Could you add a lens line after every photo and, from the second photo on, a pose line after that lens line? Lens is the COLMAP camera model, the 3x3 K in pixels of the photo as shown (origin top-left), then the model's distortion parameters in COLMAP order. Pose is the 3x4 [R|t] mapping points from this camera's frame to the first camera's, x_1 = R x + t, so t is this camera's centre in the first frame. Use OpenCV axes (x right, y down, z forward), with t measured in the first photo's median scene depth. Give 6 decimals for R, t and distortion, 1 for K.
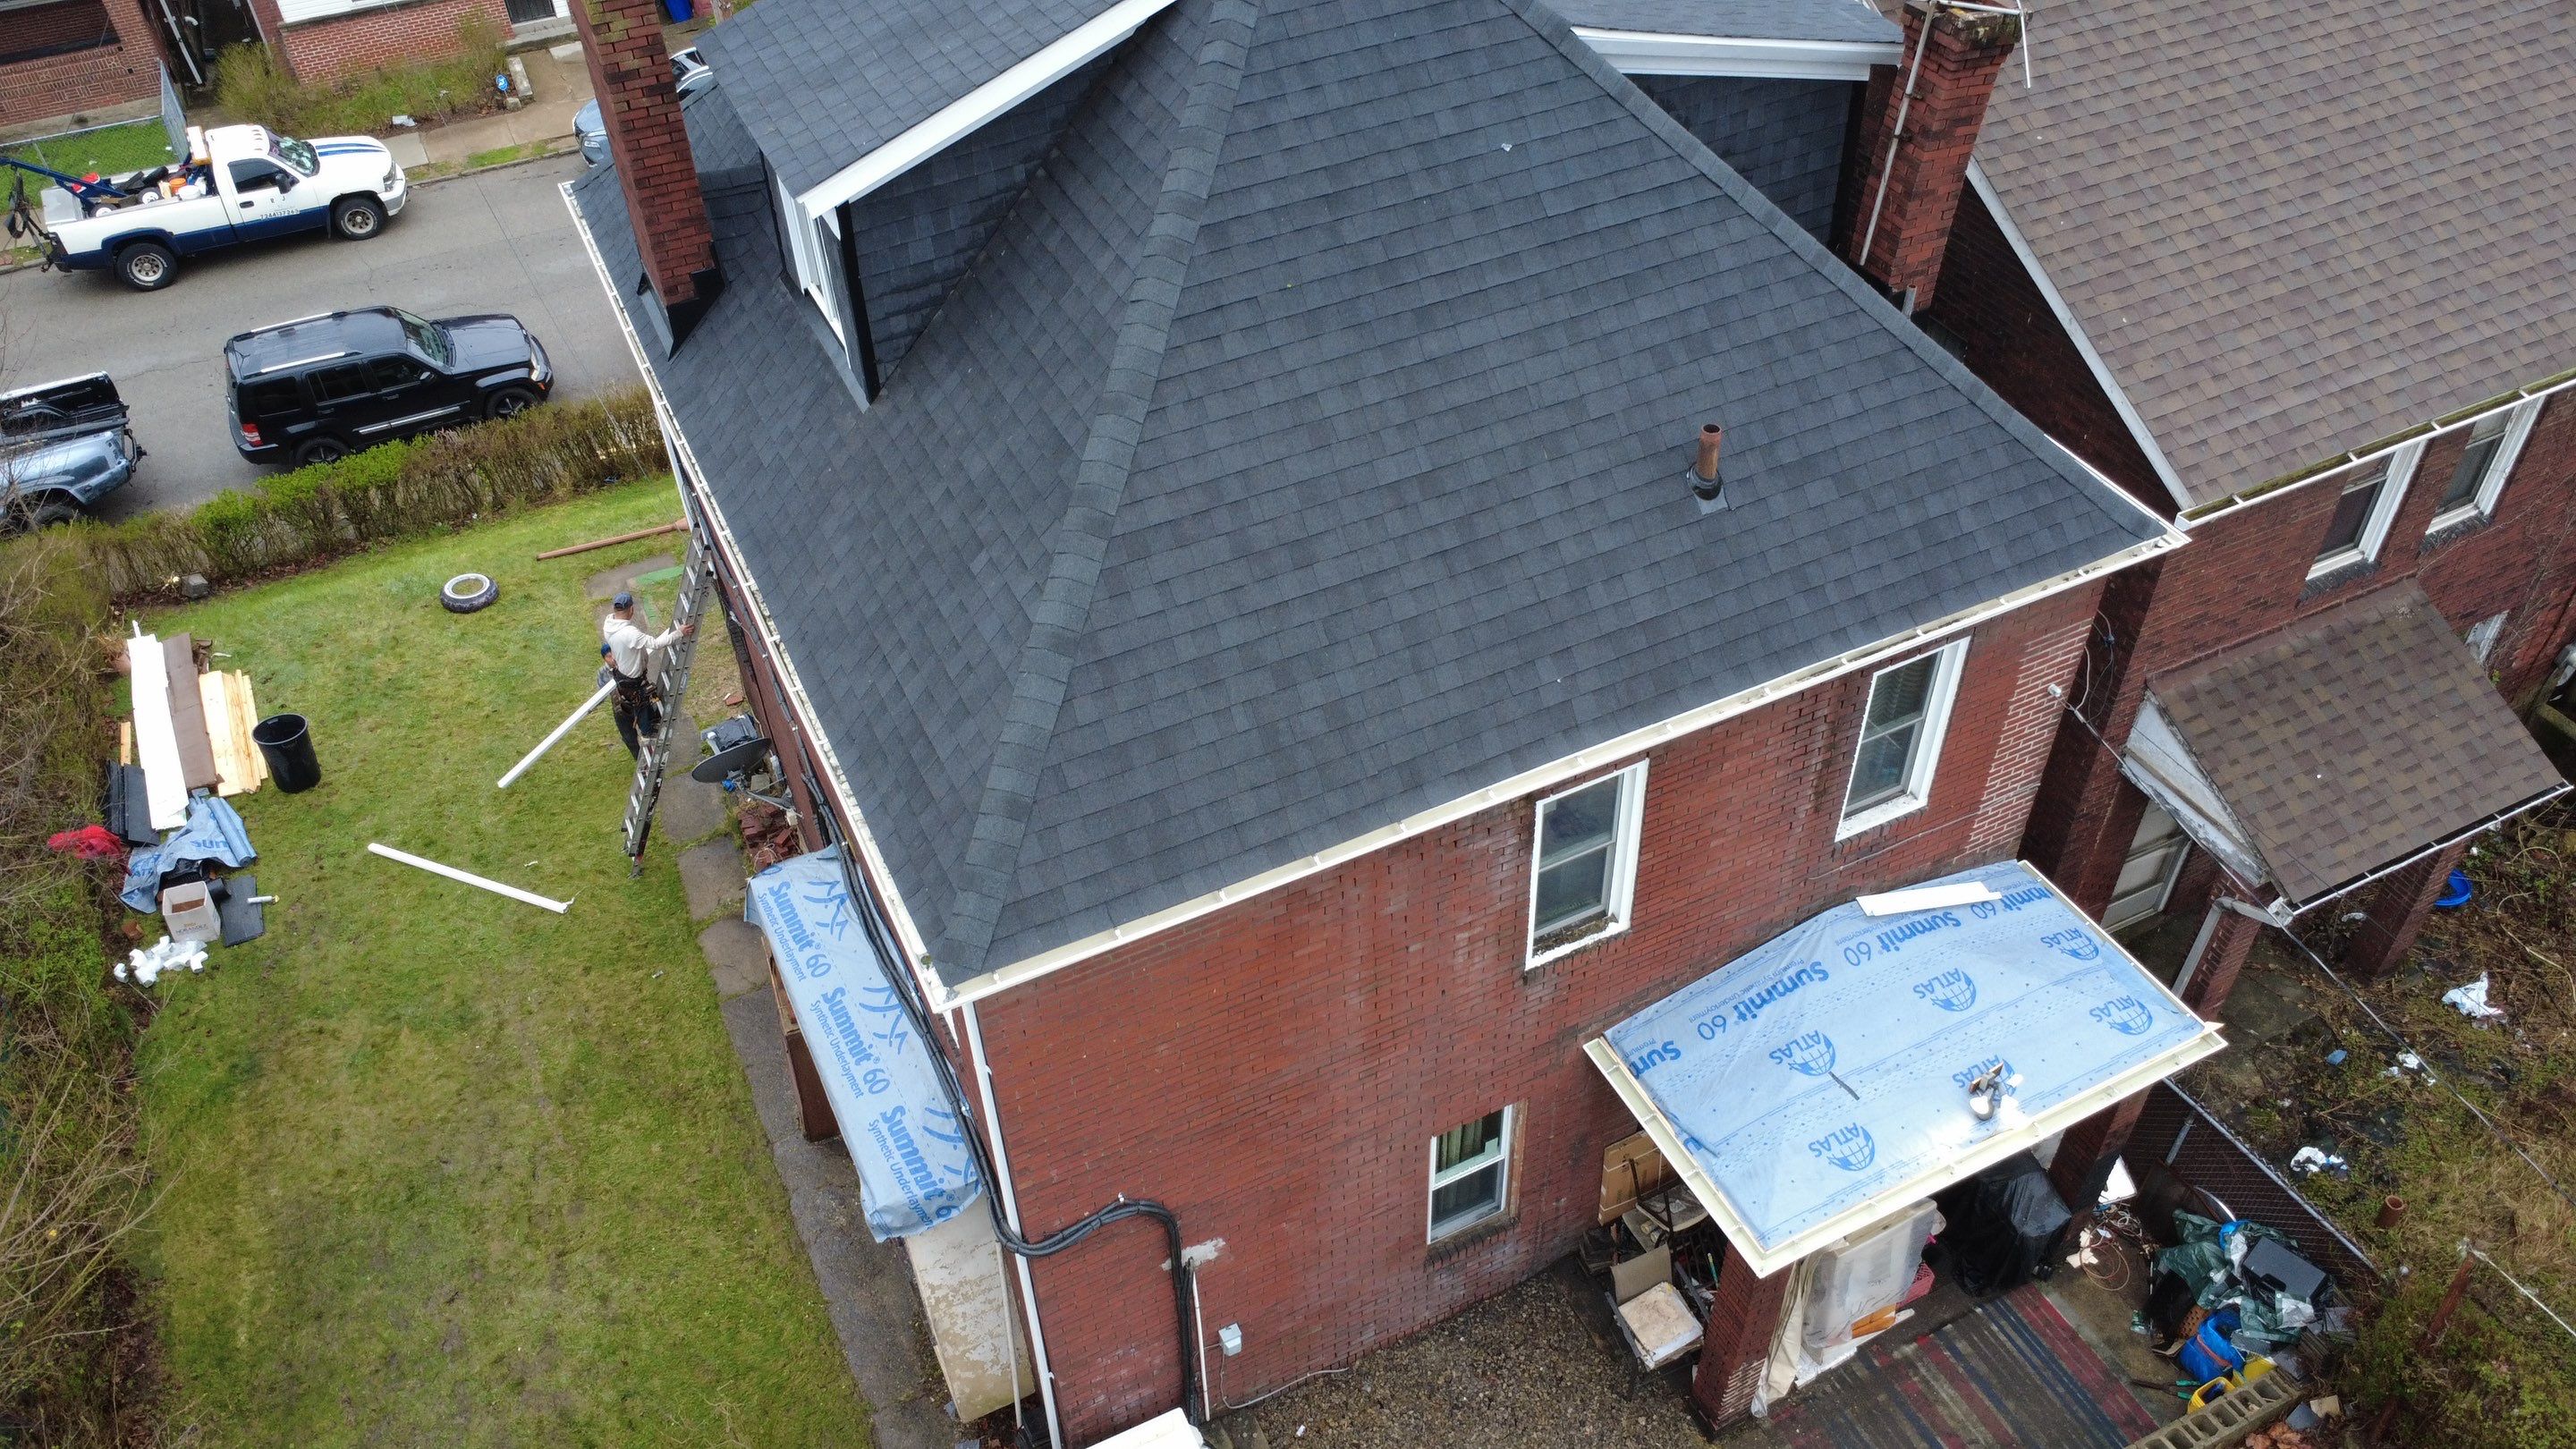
lens RADIAL K [[1939.0, 0, 1296.0], [0, 1939.0, 726.8], [0, 0, 1]] dist [0.006224, -0.007942]
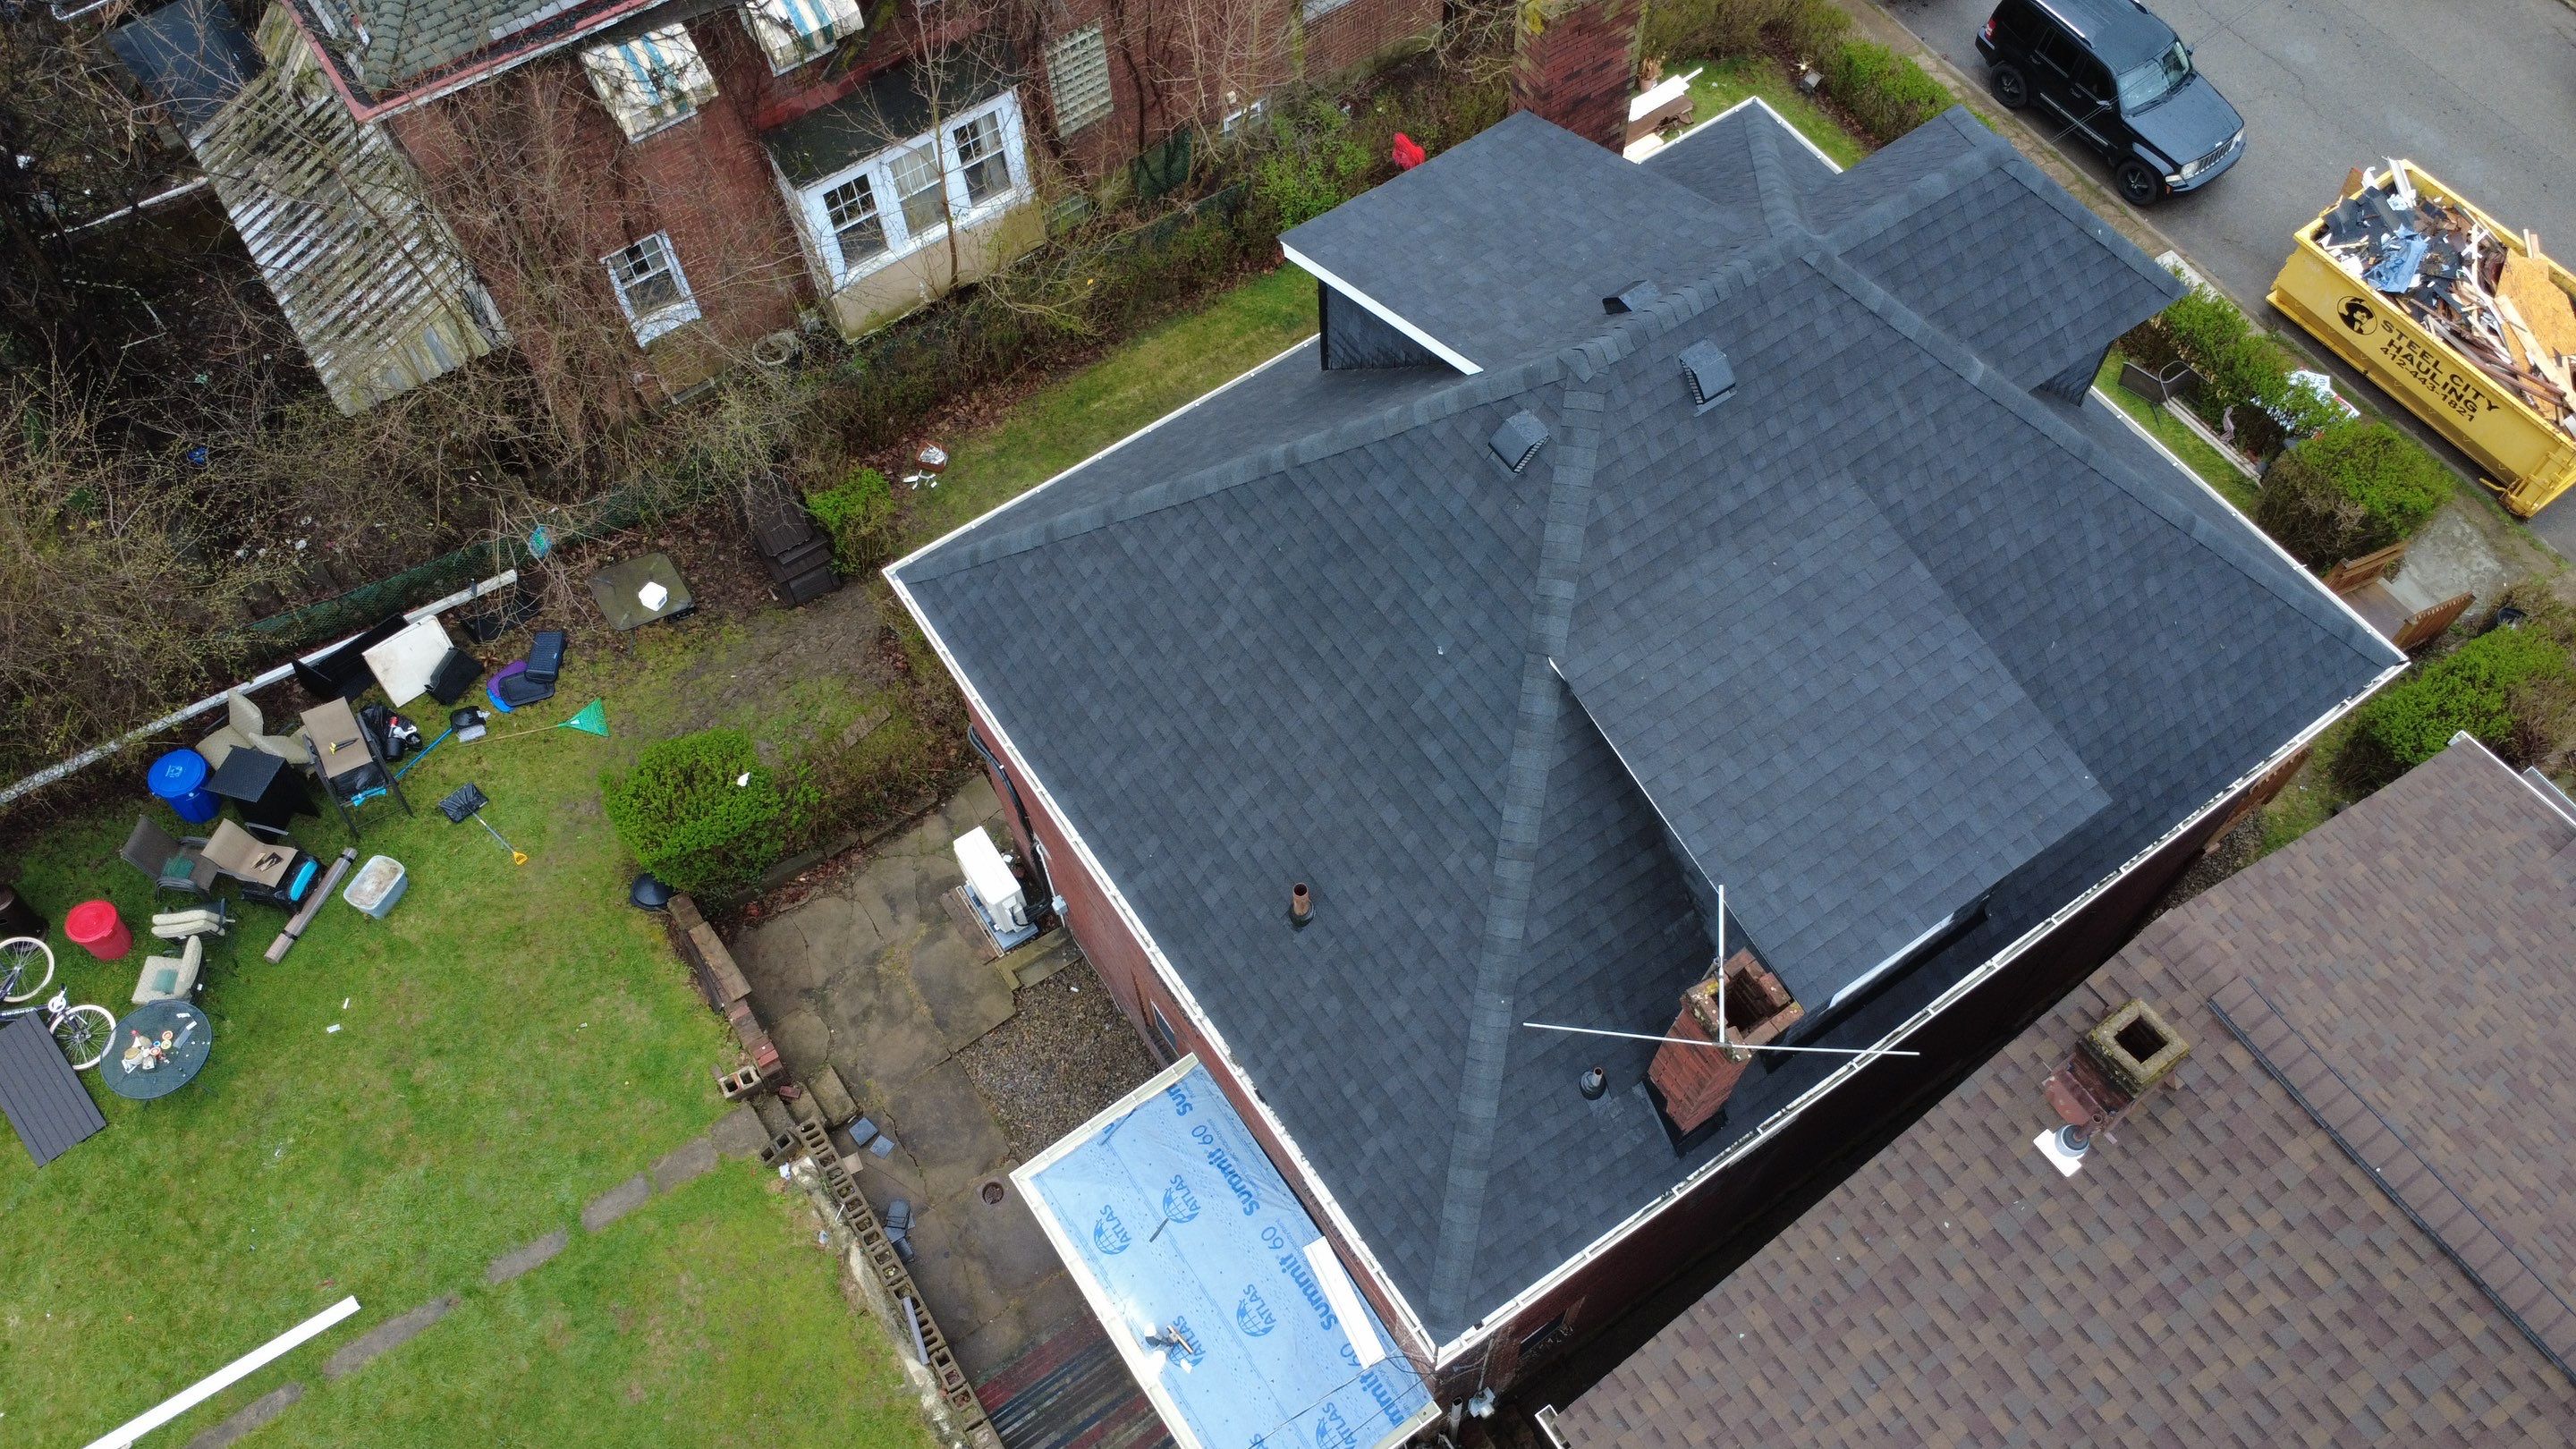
lens RADIAL K [[1939.0, 0, 1291.9], [0, 1939.0, 735.0], [0, 0, 1]] dist [0.006224, -0.007942]
pose [[0.140331, 0.869918, -0.472810, 0.600996], [-0.648849, 0.441502, 0.619735, -0.812522], [0.747865, 0.219814, 0.626402, 0.150338]]
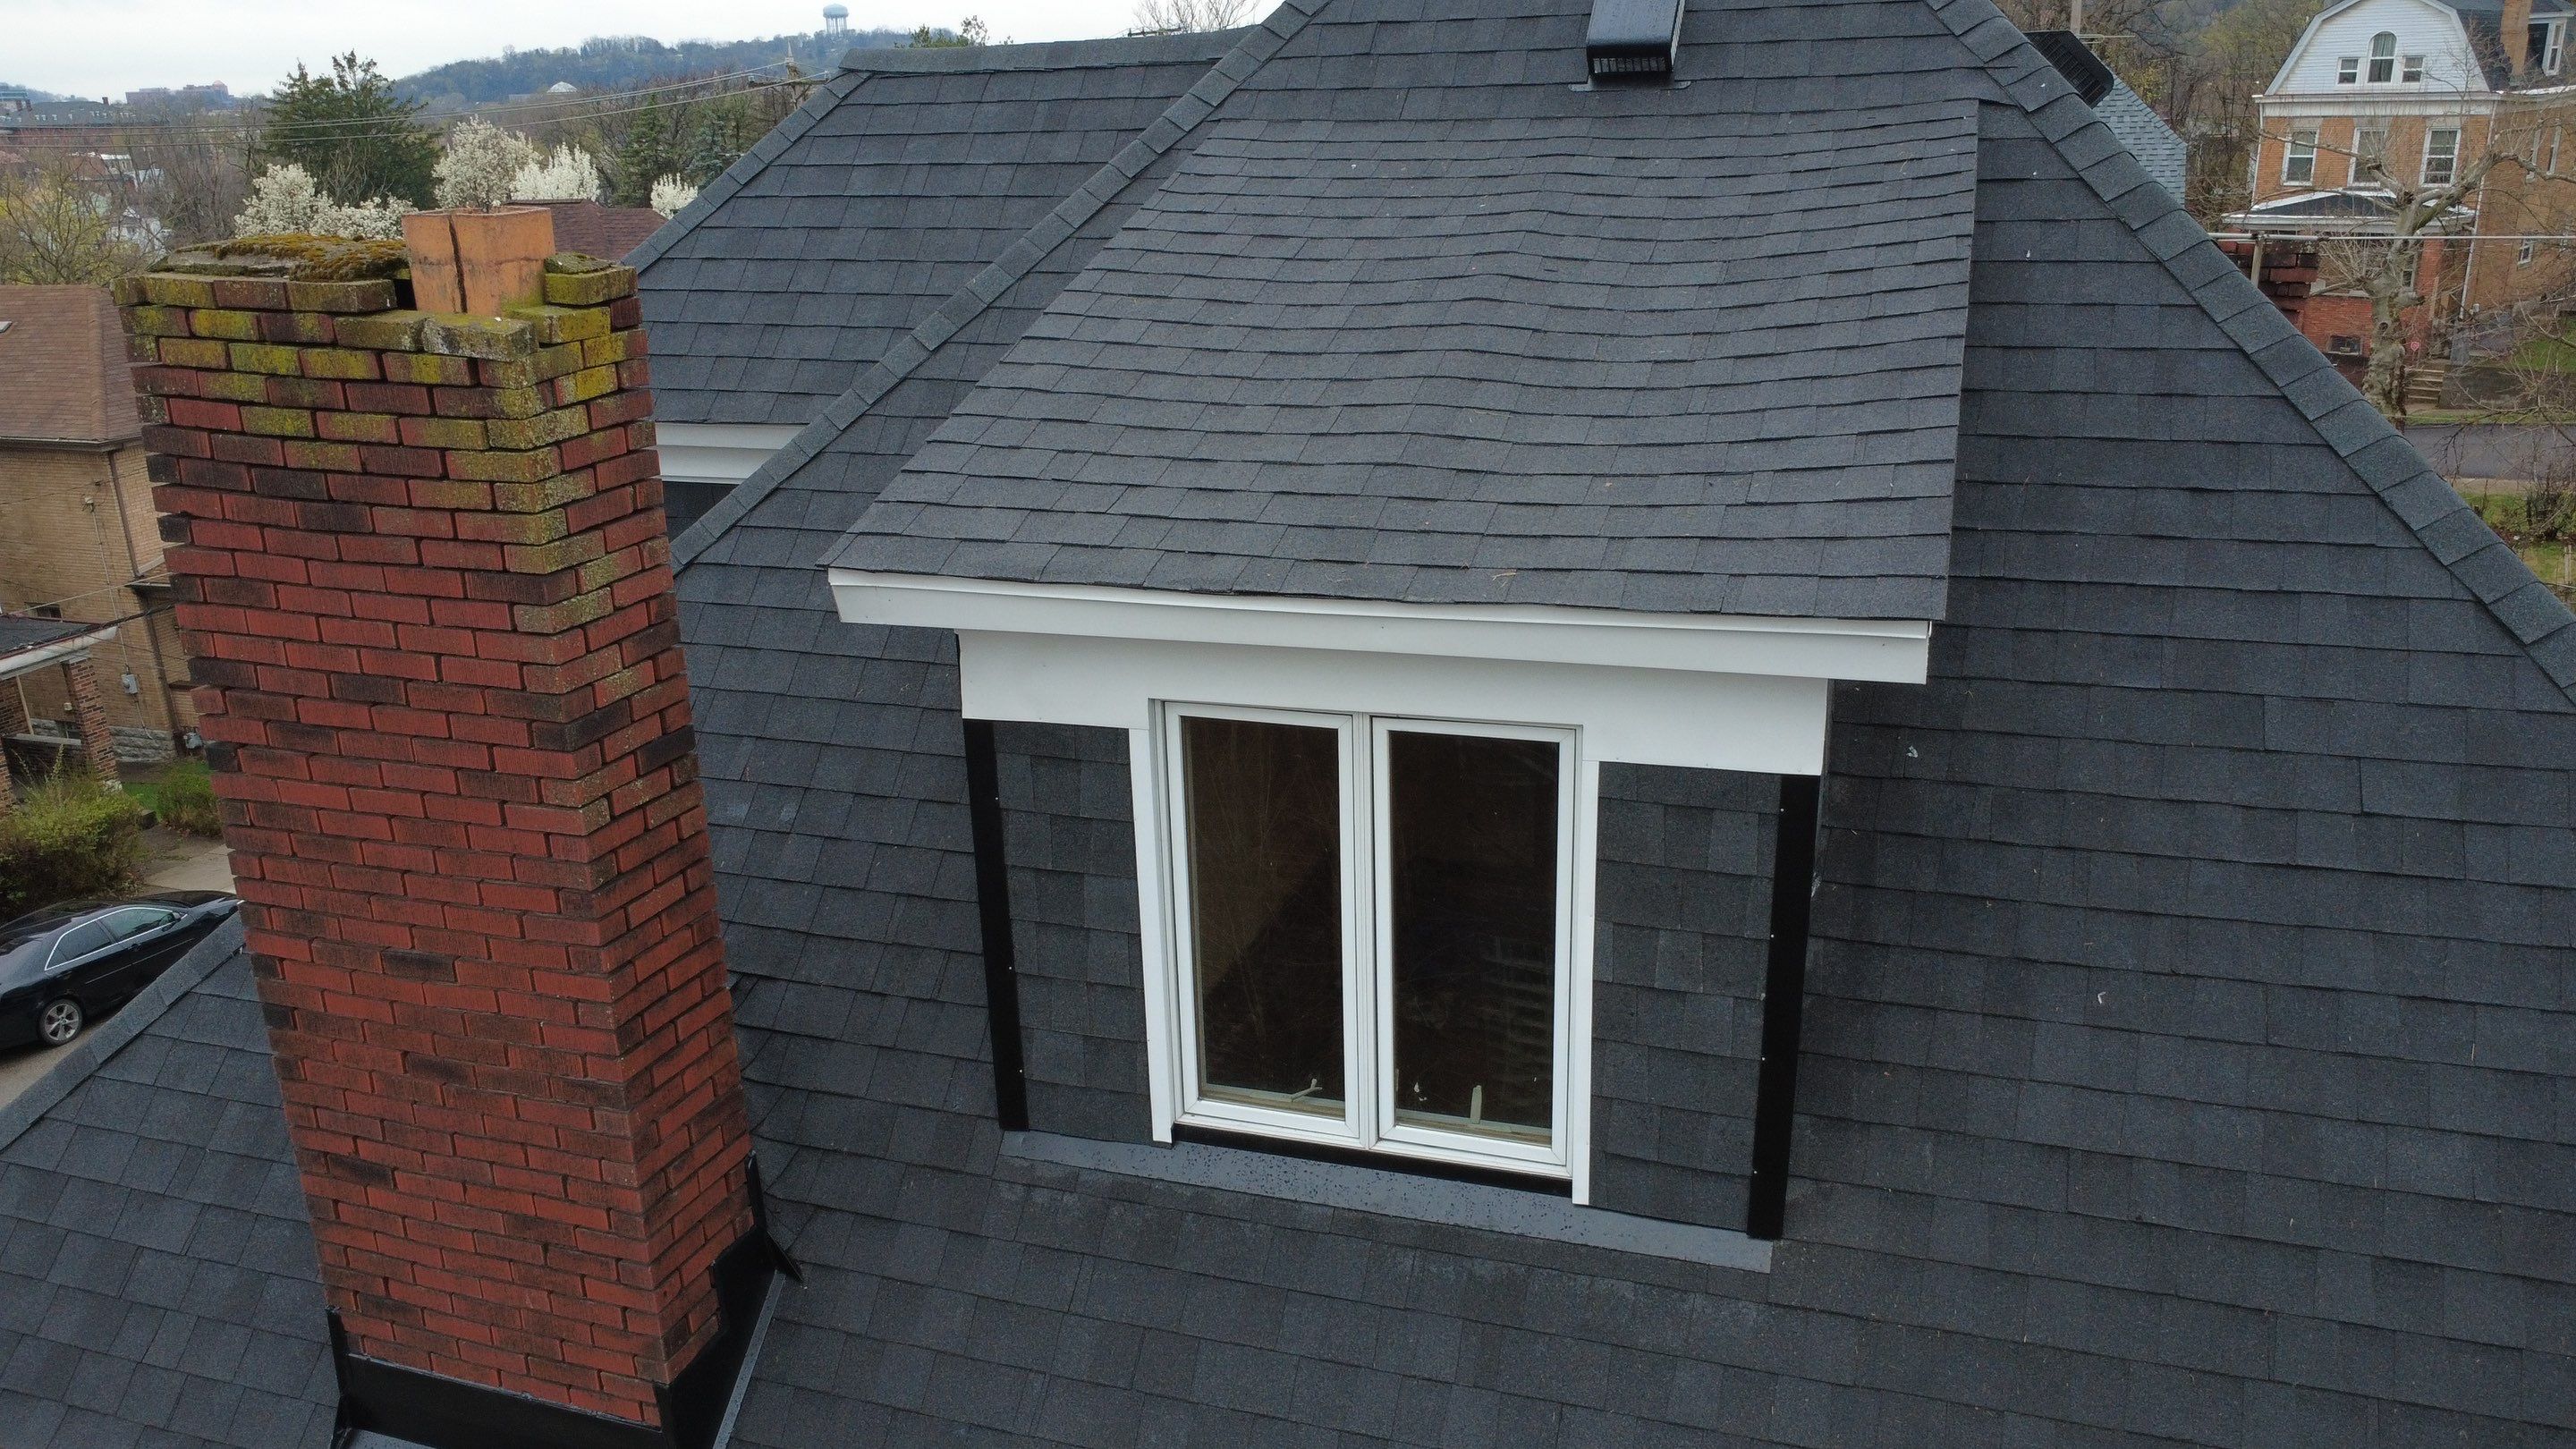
lens RADIAL K [[1939.0, 0, 1249.4], [0, 1939.0, 737.3], [0, 0, 1]] dist [0.006224, -0.007942]
pose [[0.704975, -0.220297, 0.674151, -0.470885], [0.487187, 0.841203, -0.234578, -0.188170], [-0.515421, 0.493809, 0.700353, 0.669453]]
